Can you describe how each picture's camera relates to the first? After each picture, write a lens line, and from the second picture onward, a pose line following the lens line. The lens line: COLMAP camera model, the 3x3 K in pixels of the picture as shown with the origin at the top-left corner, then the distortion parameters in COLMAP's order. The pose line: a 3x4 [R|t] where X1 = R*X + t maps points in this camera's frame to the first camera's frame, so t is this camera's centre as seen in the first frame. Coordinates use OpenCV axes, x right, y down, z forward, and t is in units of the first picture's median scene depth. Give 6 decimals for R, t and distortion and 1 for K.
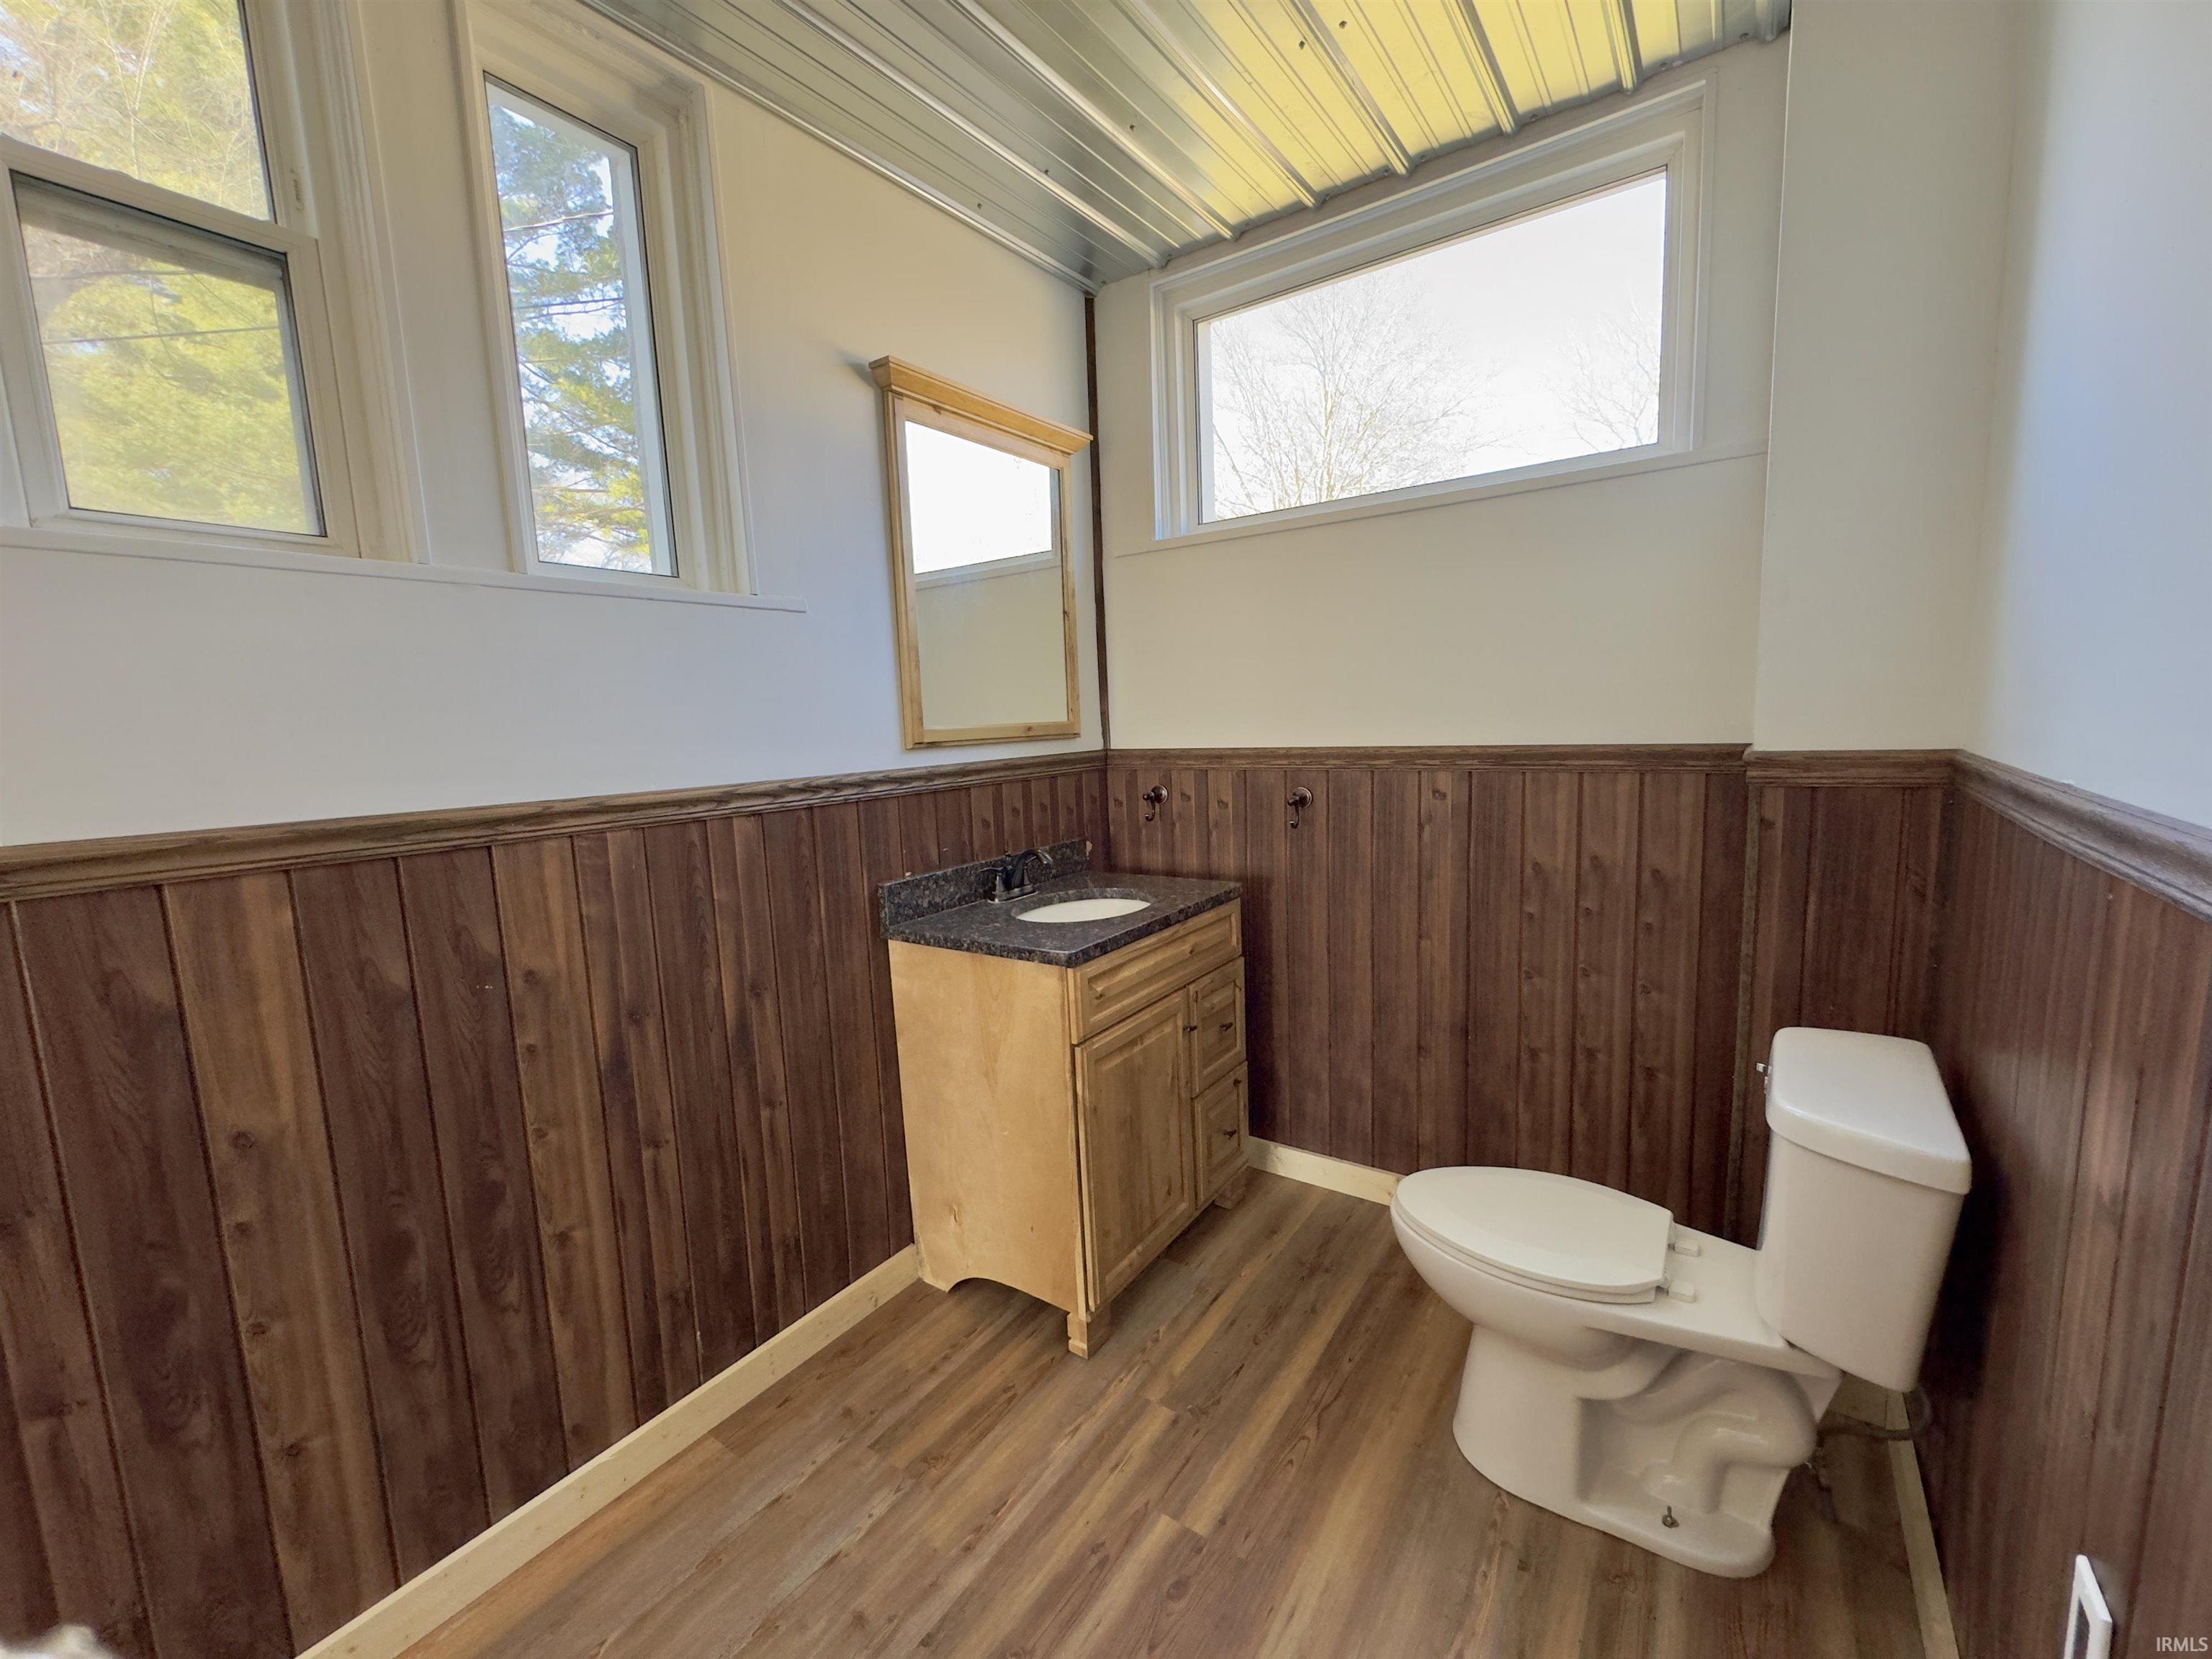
lens RADIAL K [[885.5, 0, 1110.5], [0, 885.5, 827.1], [0, 0, 1]] dist [0.001067, -0.000282]
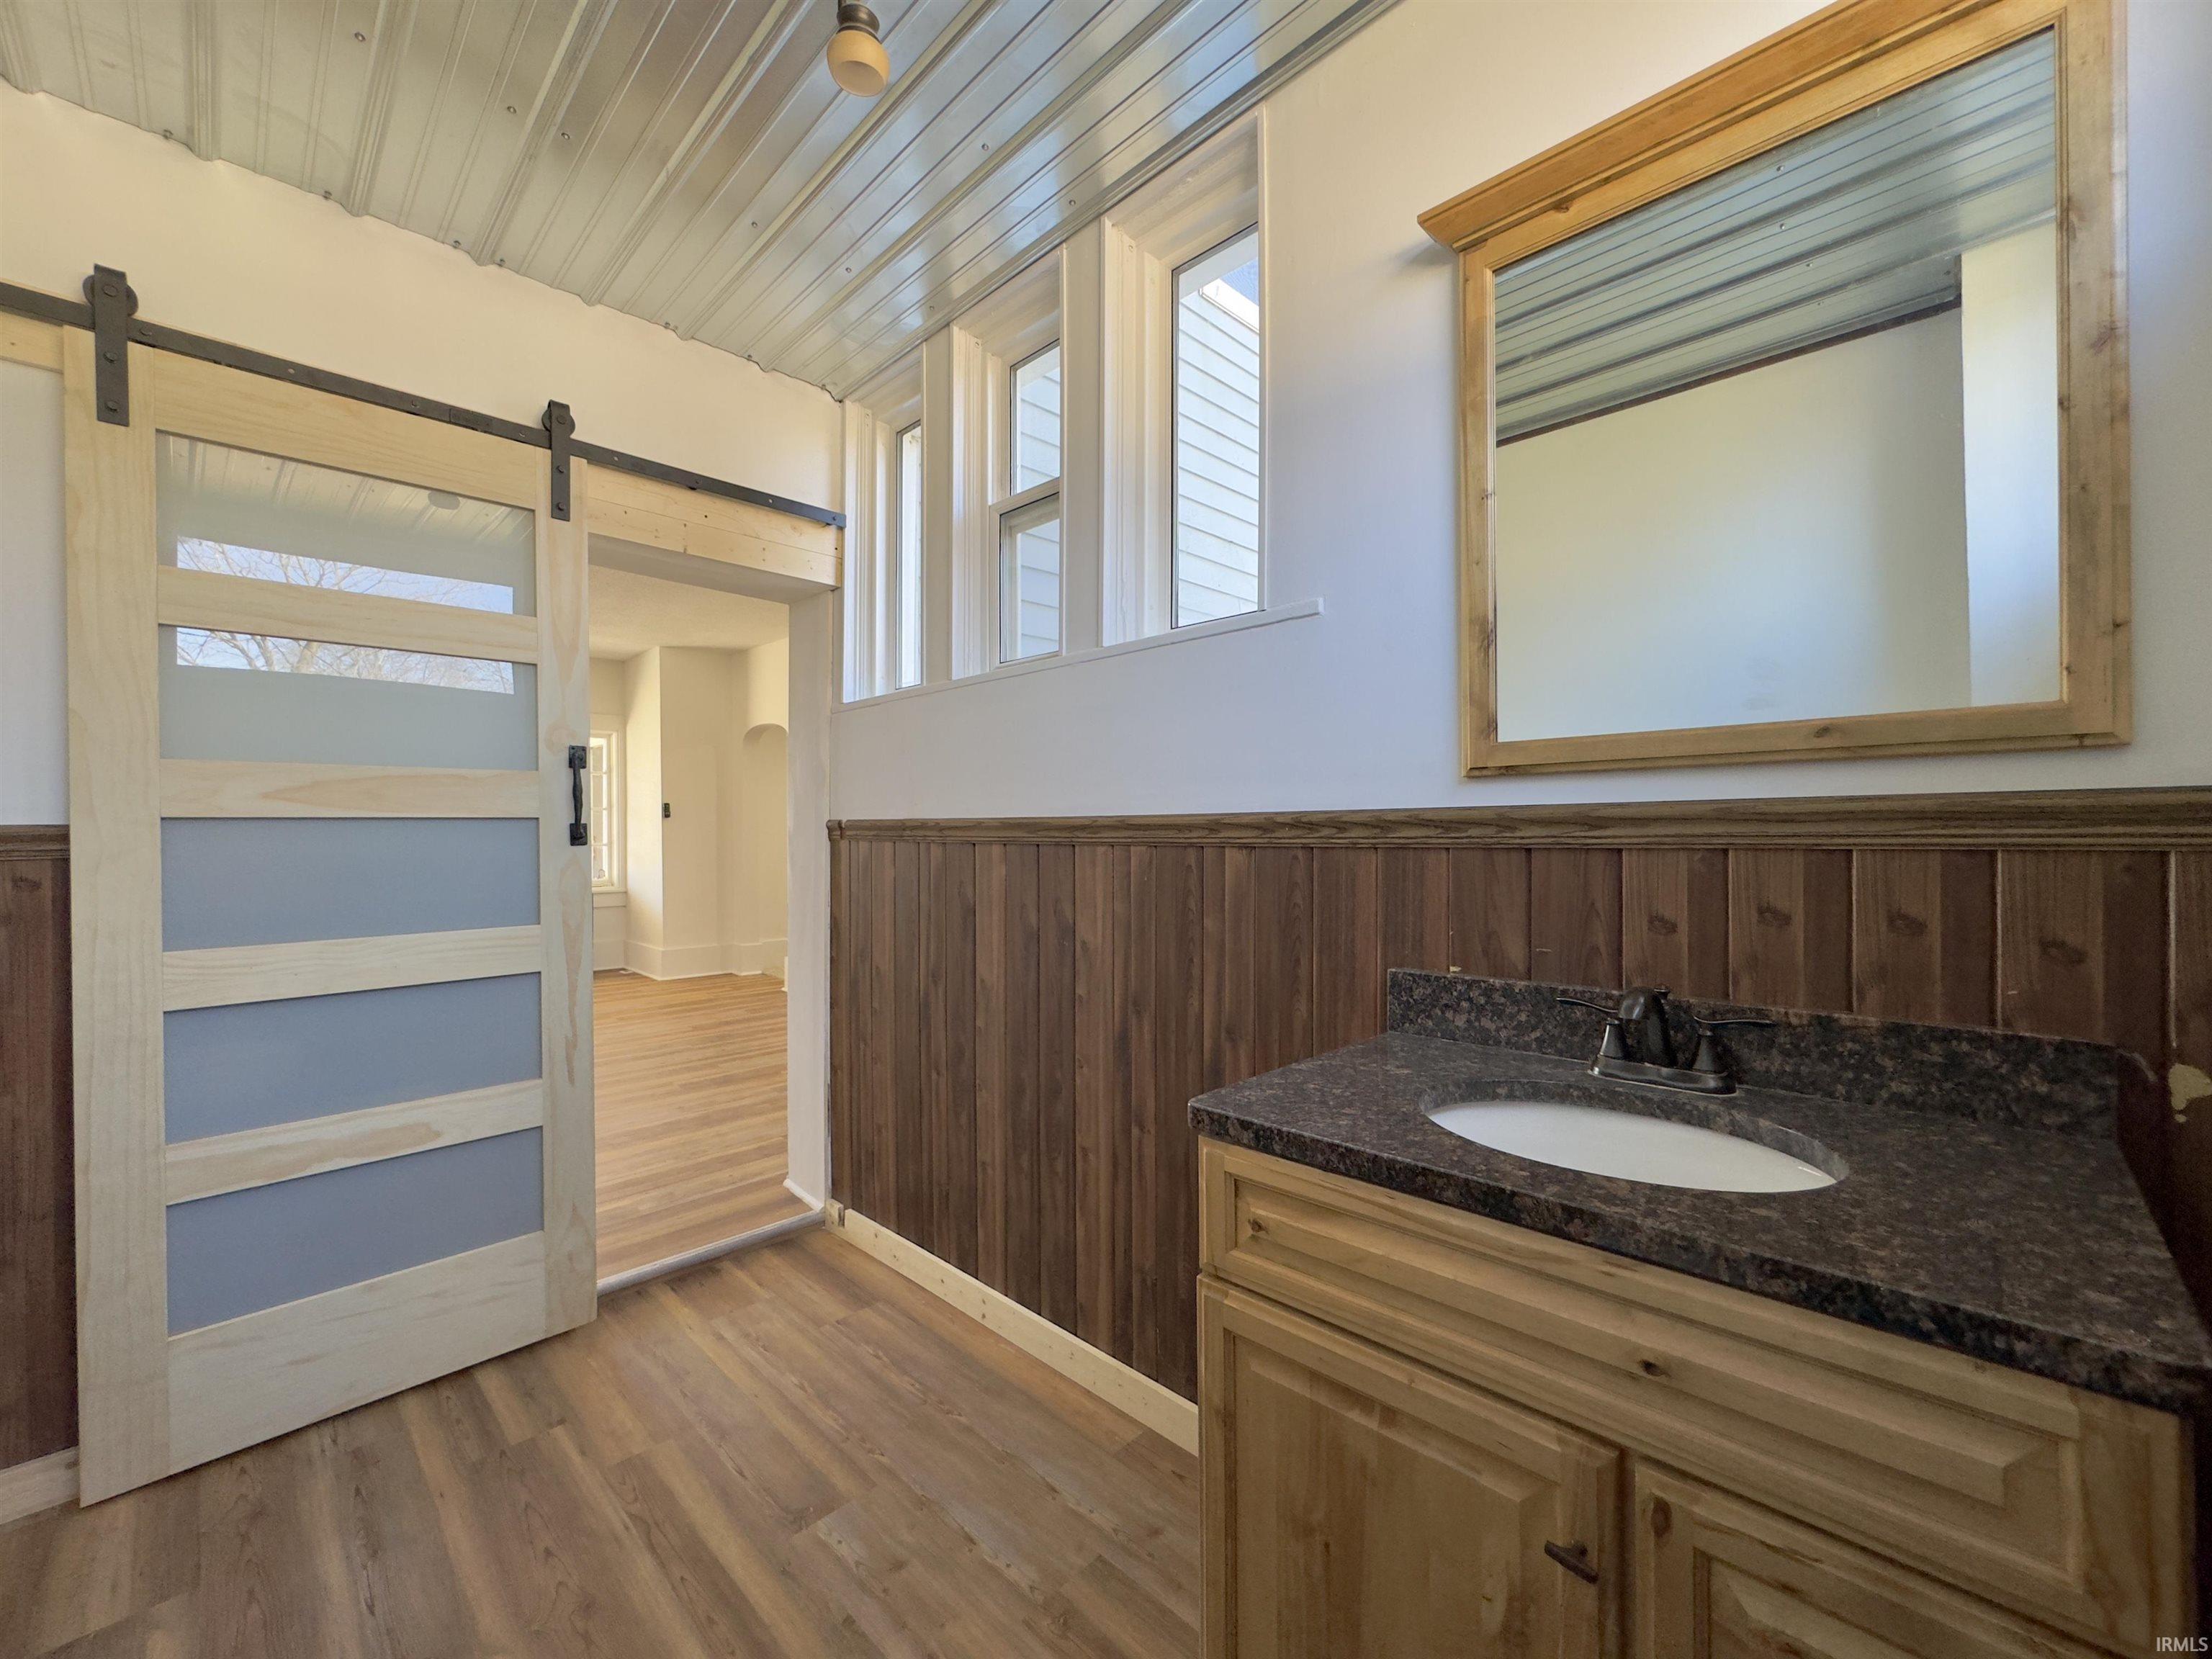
lens RADIAL K [[885.5, 0, 1108.2], [0, 885.5, 838.9], [0, 0, 1]] dist [0.001067, -0.000282]
pose [[-0.166397, 0.044151, -0.985070, 0.544698], [-0.110148, 0.991912, 0.063064, -0.066474], [0.979887, 0.118997, -0.160188, 1.021613]]
